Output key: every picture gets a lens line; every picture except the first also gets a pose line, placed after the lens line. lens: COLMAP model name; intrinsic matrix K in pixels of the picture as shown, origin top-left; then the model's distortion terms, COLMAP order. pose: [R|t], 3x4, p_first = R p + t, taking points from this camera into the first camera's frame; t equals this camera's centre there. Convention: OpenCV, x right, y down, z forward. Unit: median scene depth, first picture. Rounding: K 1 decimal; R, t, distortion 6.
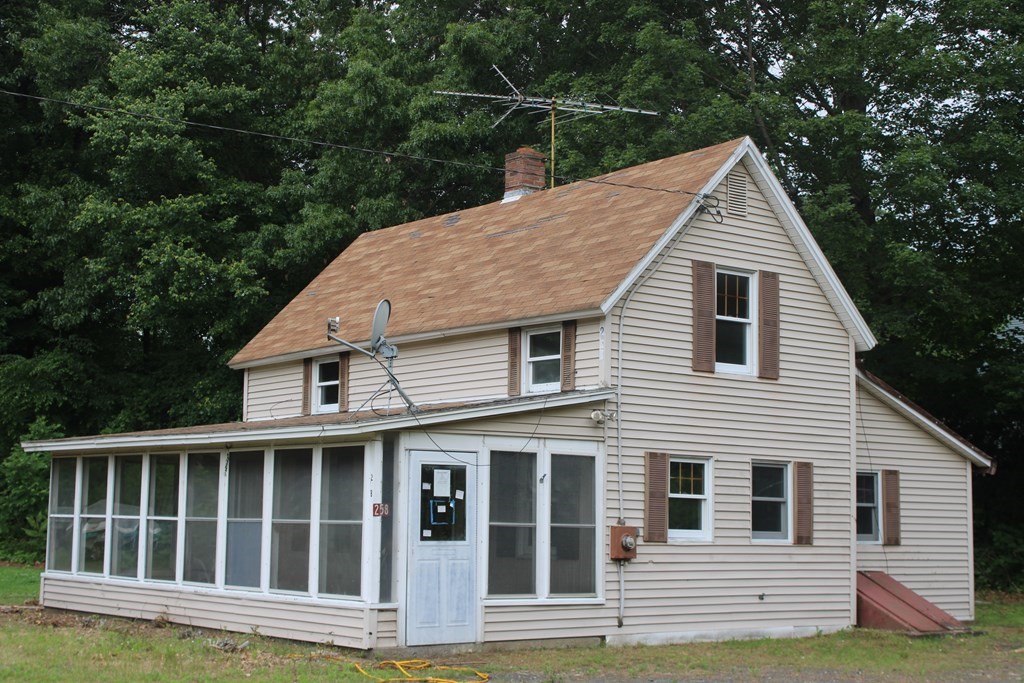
lens RADIAL K [[1615.4, 0, 512.0], [0, 1615.4, 341.5], [0, 0, 1]] dist [-0.011660, 0.059241]
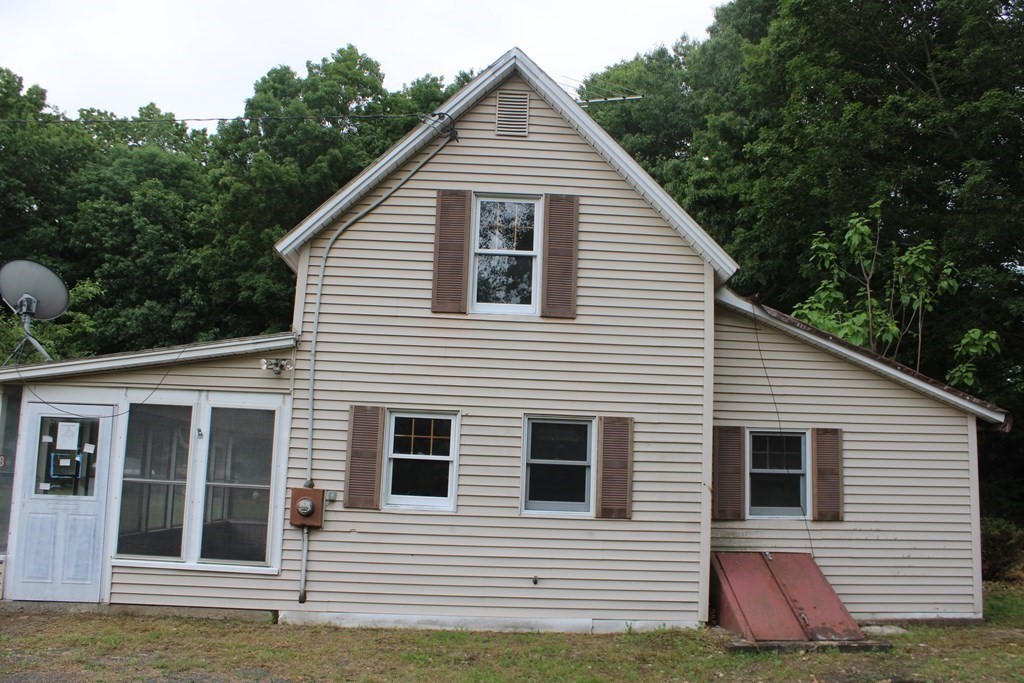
lens RADIAL K [[858.3, 0, 512.0], [0, 858.3, 341.5], [0, 0, 1]] dist [-0.158806, 0.130498]
pose [[0.809006, -0.081972, -0.582057, 0.424354], [0.046021, 0.996022, -0.076306, 0.072582], [0.585996, 0.034945, 0.809560, 0.668563]]
